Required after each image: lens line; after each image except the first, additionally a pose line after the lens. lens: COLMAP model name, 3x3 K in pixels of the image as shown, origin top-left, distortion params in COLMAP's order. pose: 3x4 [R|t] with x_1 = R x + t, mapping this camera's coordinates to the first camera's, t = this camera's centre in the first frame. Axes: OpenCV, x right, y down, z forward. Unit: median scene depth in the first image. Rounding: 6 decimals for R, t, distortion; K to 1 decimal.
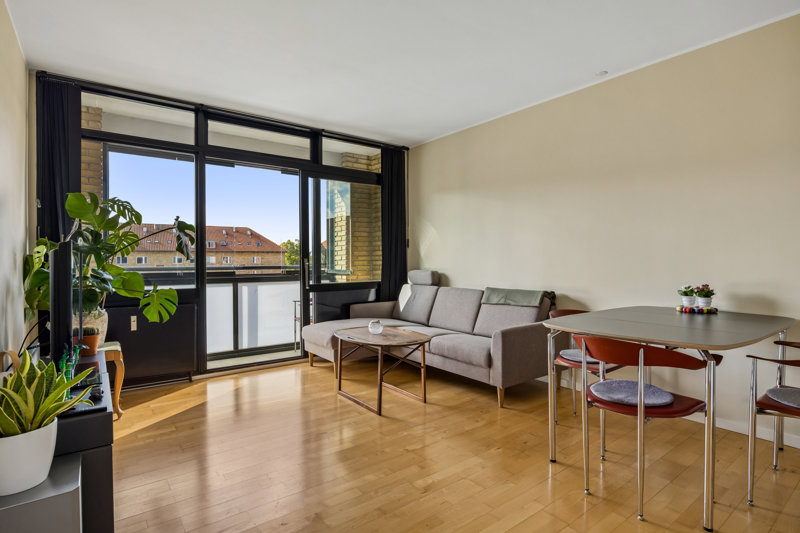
lens RADIAL K [[410.2, 0, 401.9], [0, 410.2, 260.9], [0, 0, 1]] dist [-0.016161, -0.000005]
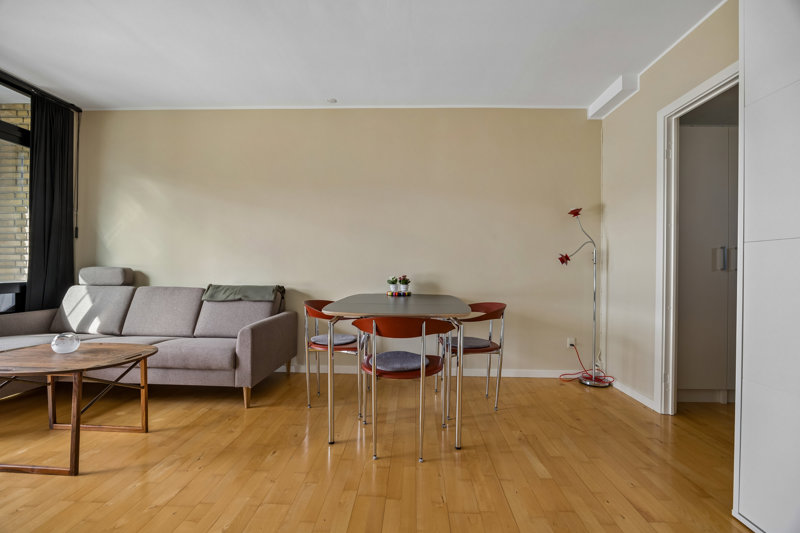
lens RADIAL K [[331.8, 0, 404.6], [0, 331.8, 265.9], [0, 0, 1]] dist [-0.013695, -0.000828]
pose [[0.625769, 0.017008, 0.779823, -0.101050], [-0.011775, 0.999854, -0.012359, 0.025873], [-0.779920, -0.001449, 0.625878, 0.182841]]
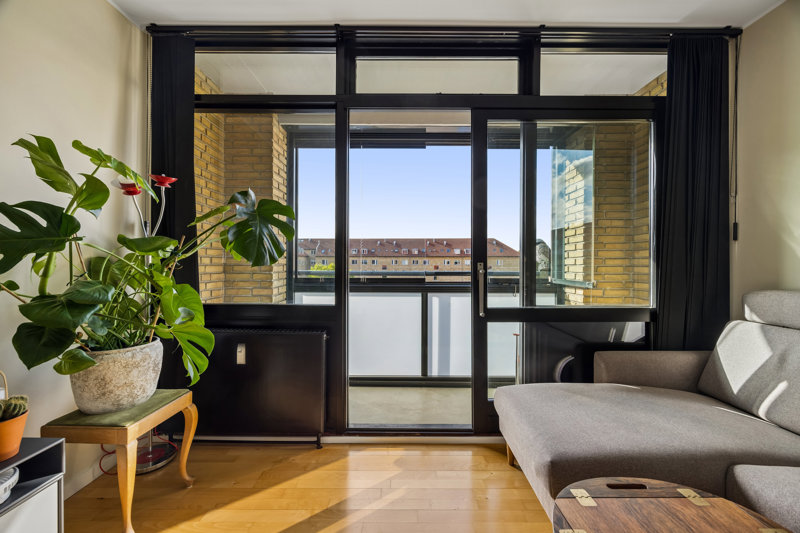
lens RADIAL K [[317.5, 0, 402.1], [0, 317.5, 264.9], [0, 0, 1]] dist [0.013182, 0.000581]
pose [[0.801894, 0.010620, -0.597372, -0.094038], [-0.008114, 0.999943, 0.006886, -0.004957], [0.597411, -0.000675, 0.801935, 0.616024]]
